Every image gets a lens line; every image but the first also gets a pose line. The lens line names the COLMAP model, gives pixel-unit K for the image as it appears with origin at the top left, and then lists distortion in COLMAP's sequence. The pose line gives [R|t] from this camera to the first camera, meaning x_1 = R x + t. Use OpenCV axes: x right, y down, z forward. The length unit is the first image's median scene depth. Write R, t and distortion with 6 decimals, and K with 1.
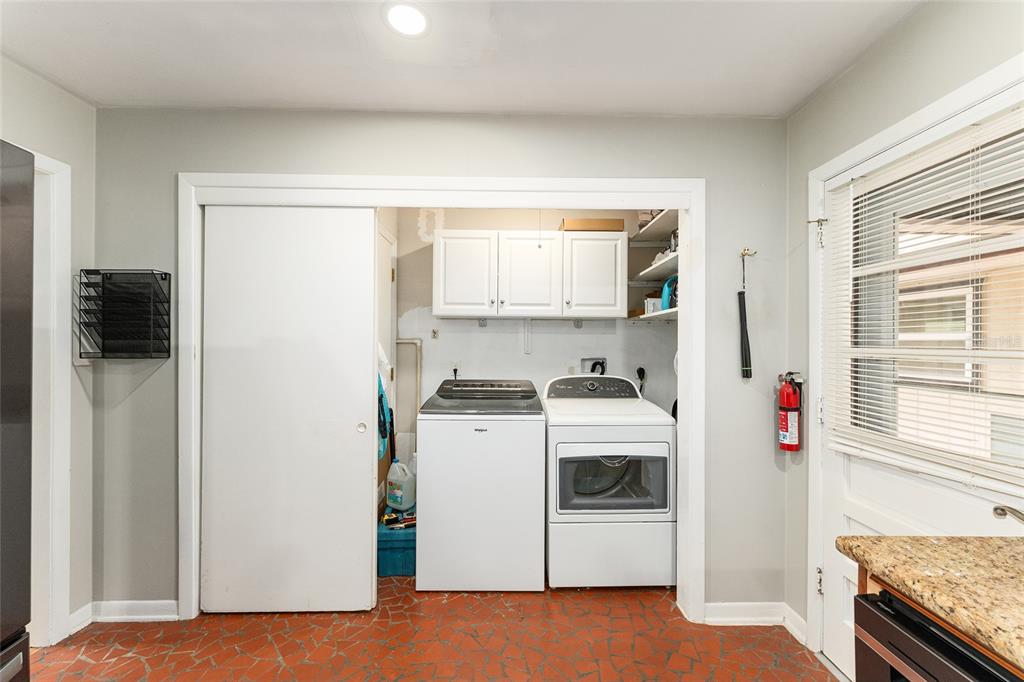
lens RADIAL K [[414.4, 0, 514.9], [0, 414.4, 343.8], [0, 0, 1]] dist [-0.003124, 0.000637]
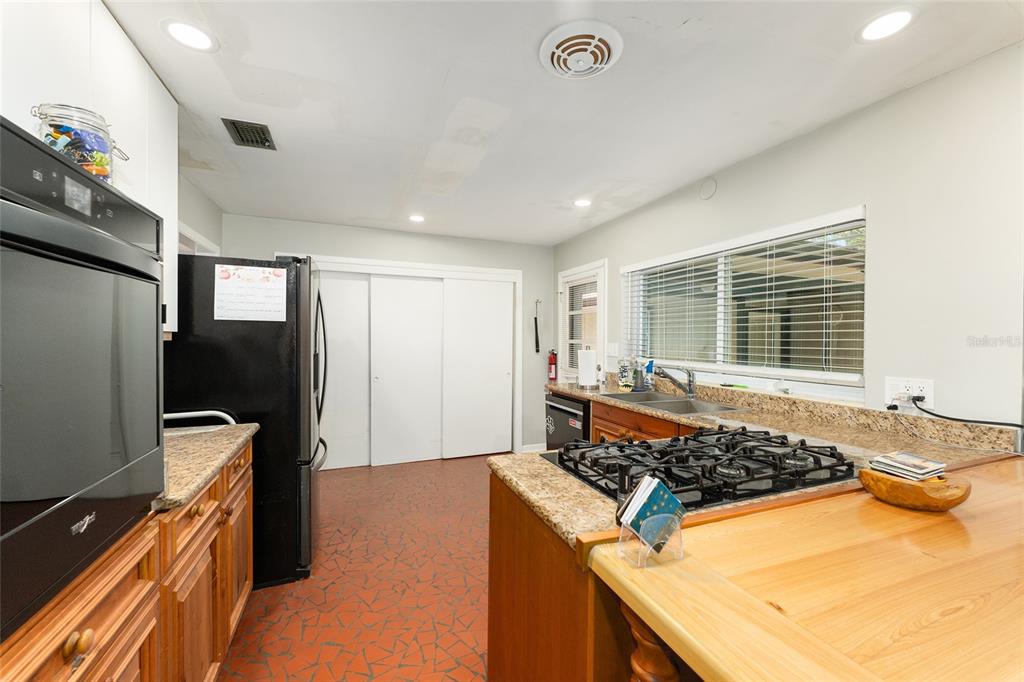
lens RADIAL K [[414.4, 0, 511.4], [0, 414.4, 339.4], [0, 0, 1]] dist [-0.003124, 0.000637]
pose [[0.935750, -0.005762, 0.352616, -0.475290], [0.002828, 0.999957, 0.008836, -0.017615], [-0.352652, -0.007271, 0.935726, -1.306572]]
